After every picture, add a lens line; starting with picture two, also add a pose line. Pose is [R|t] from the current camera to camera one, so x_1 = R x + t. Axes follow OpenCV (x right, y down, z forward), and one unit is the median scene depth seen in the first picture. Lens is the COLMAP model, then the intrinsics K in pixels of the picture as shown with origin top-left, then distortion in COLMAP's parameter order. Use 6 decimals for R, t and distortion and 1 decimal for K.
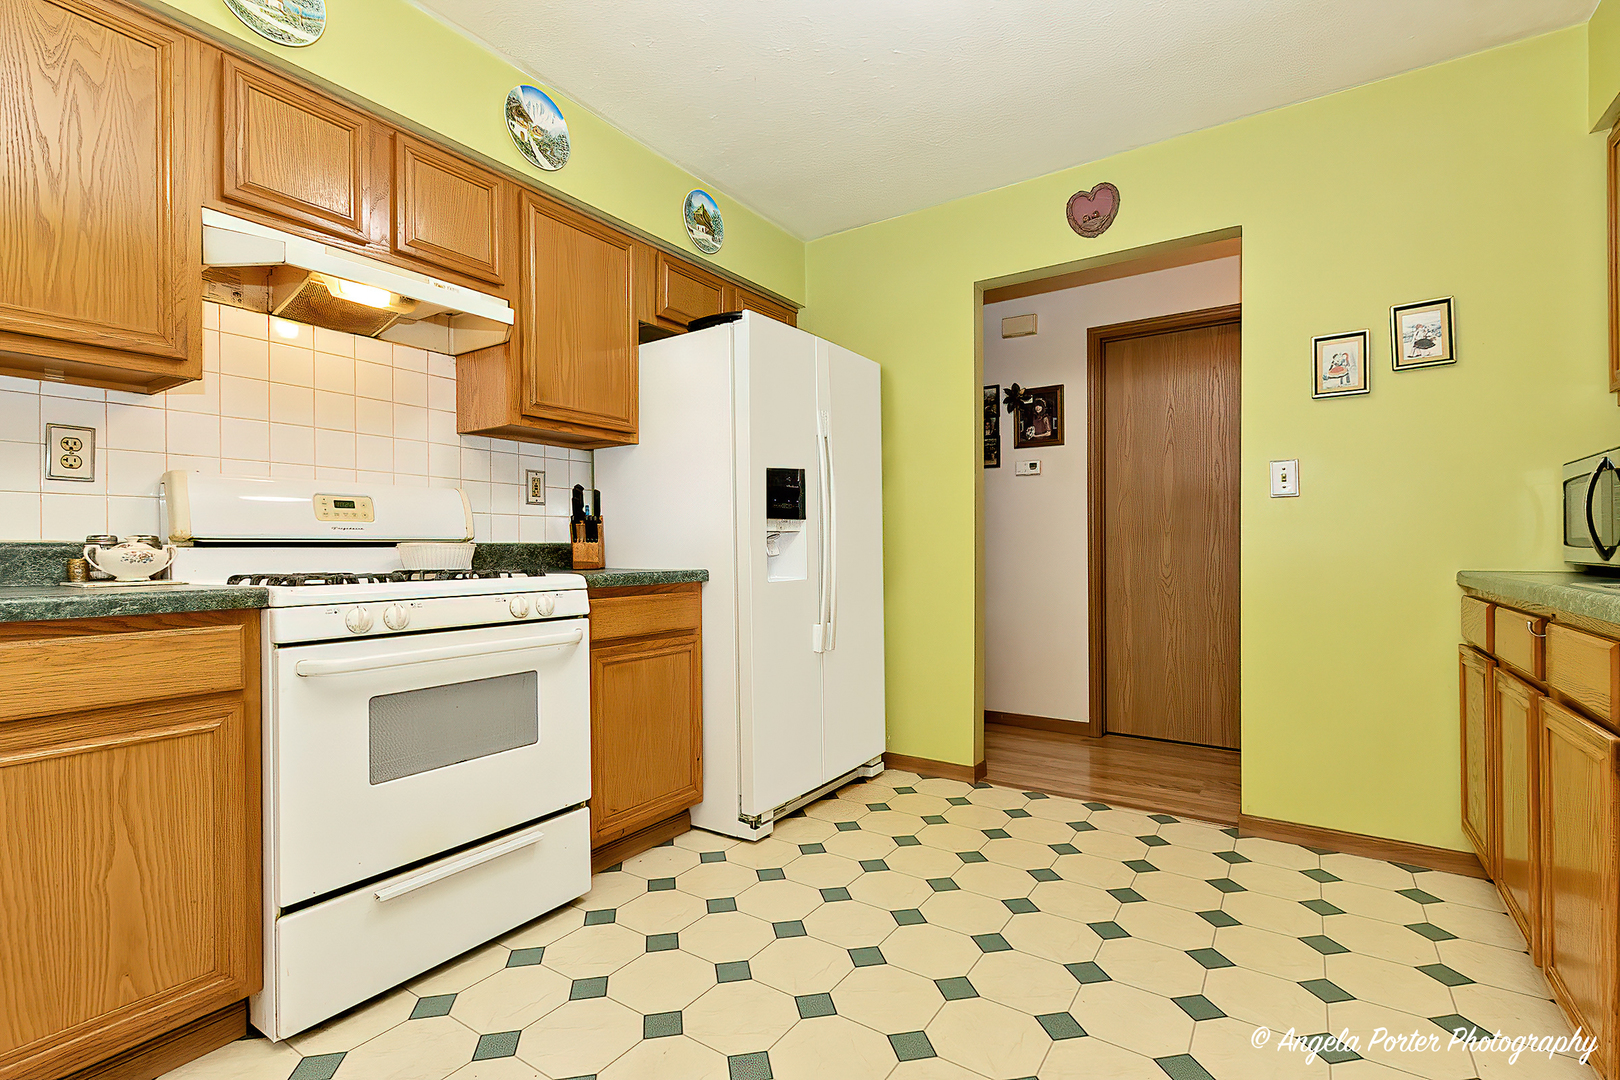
lens RADIAL K [[749.2, 0, 813.8], [0, 749.2, 547.7], [0, 0, 1]] dist [0.032568, -0.016233]
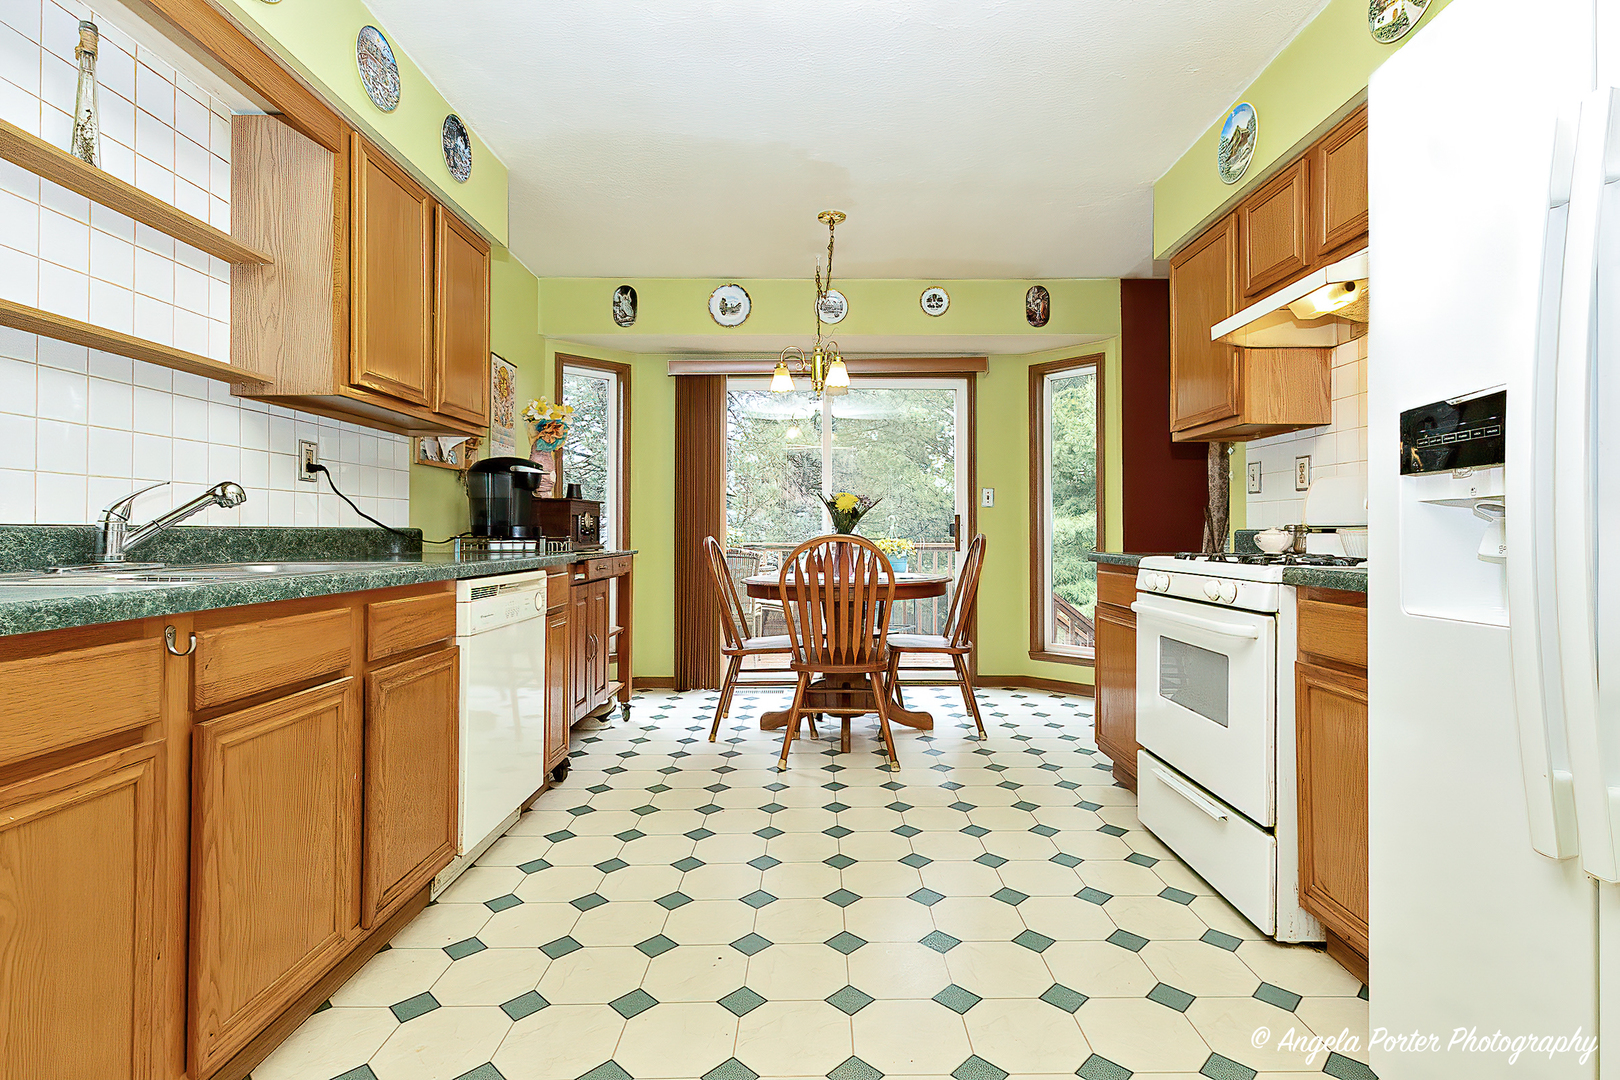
lens RADIAL K [[794.2, 0, 811.6], [0, 794.2, 527.2], [0, 0, 1]] dist [0.012173, 0.000013]
pose [[-0.838002, 0.000417, -0.545667, 0.693593], [0.002431, 0.999993, -0.002969, -0.008017], [0.545661, -0.003815, -0.837997, 1.608378]]
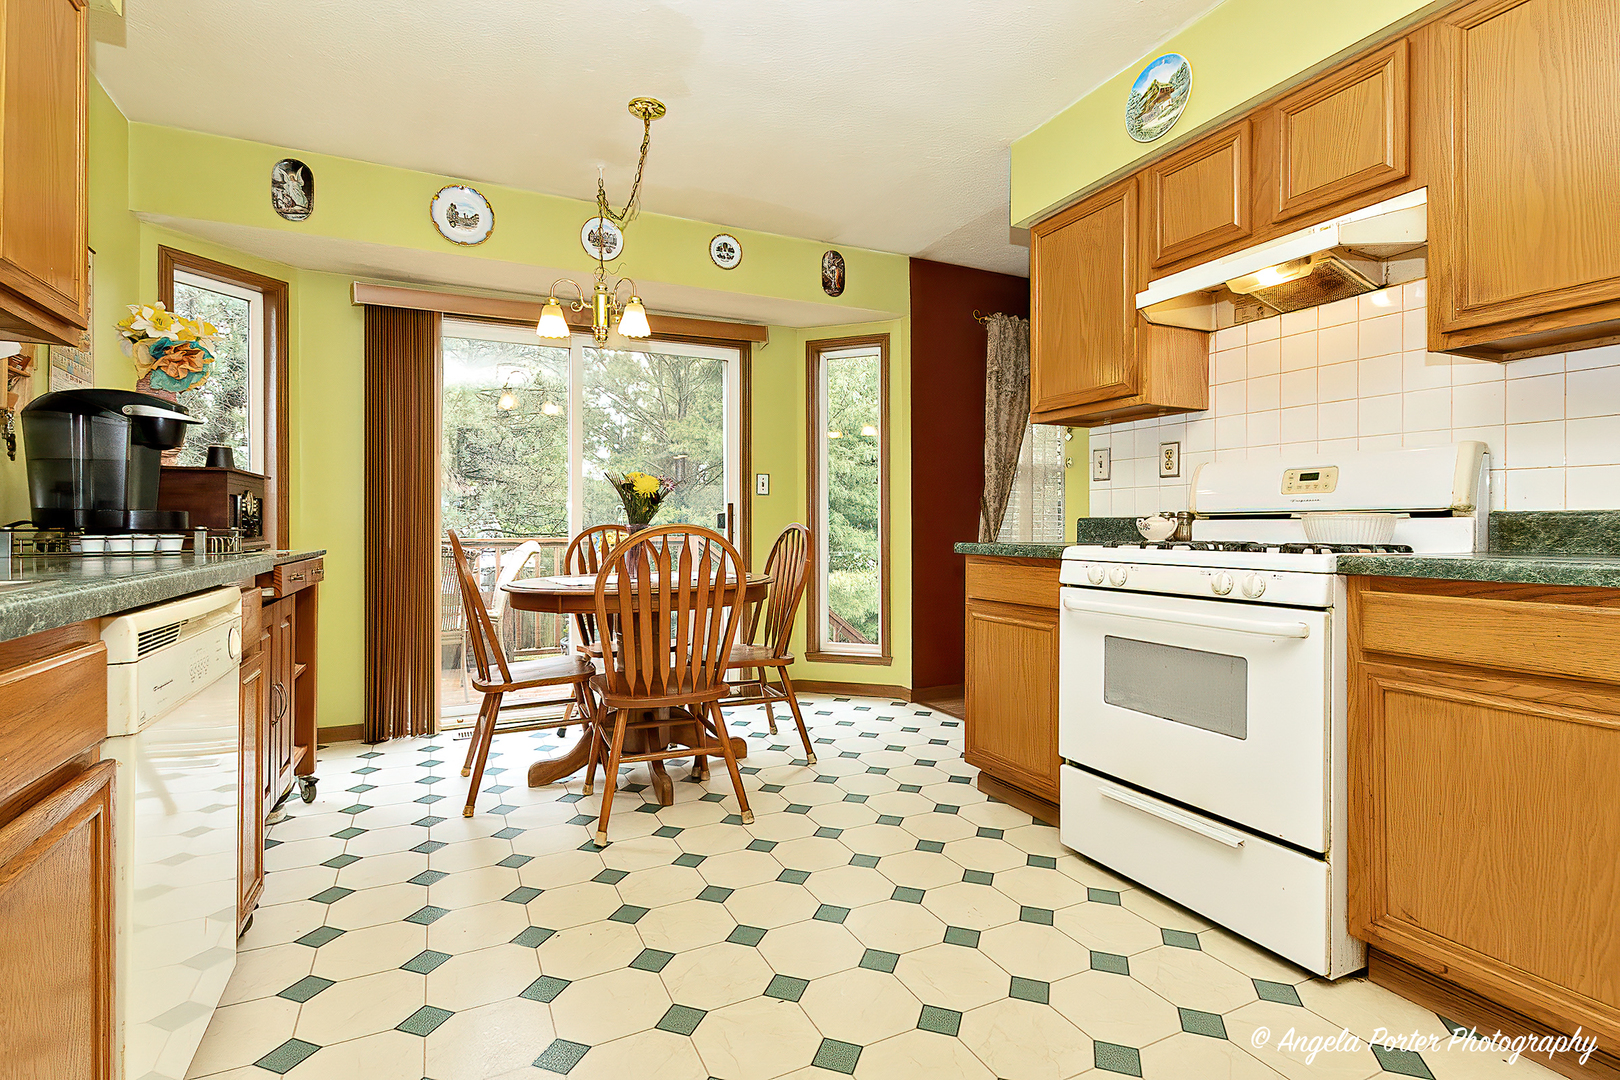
lens RADIAL K [[794.2, 0, 811.6], [0, 794.2, 527.2], [0, 0, 1]] dist [0.012173, 0.000013]
pose [[-0.520584, 0.006821, -0.853783, 0.705127], [0.004339, 0.999976, 0.005344, 0.002336], [0.853799, -0.000922, -0.520601, 1.072400]]
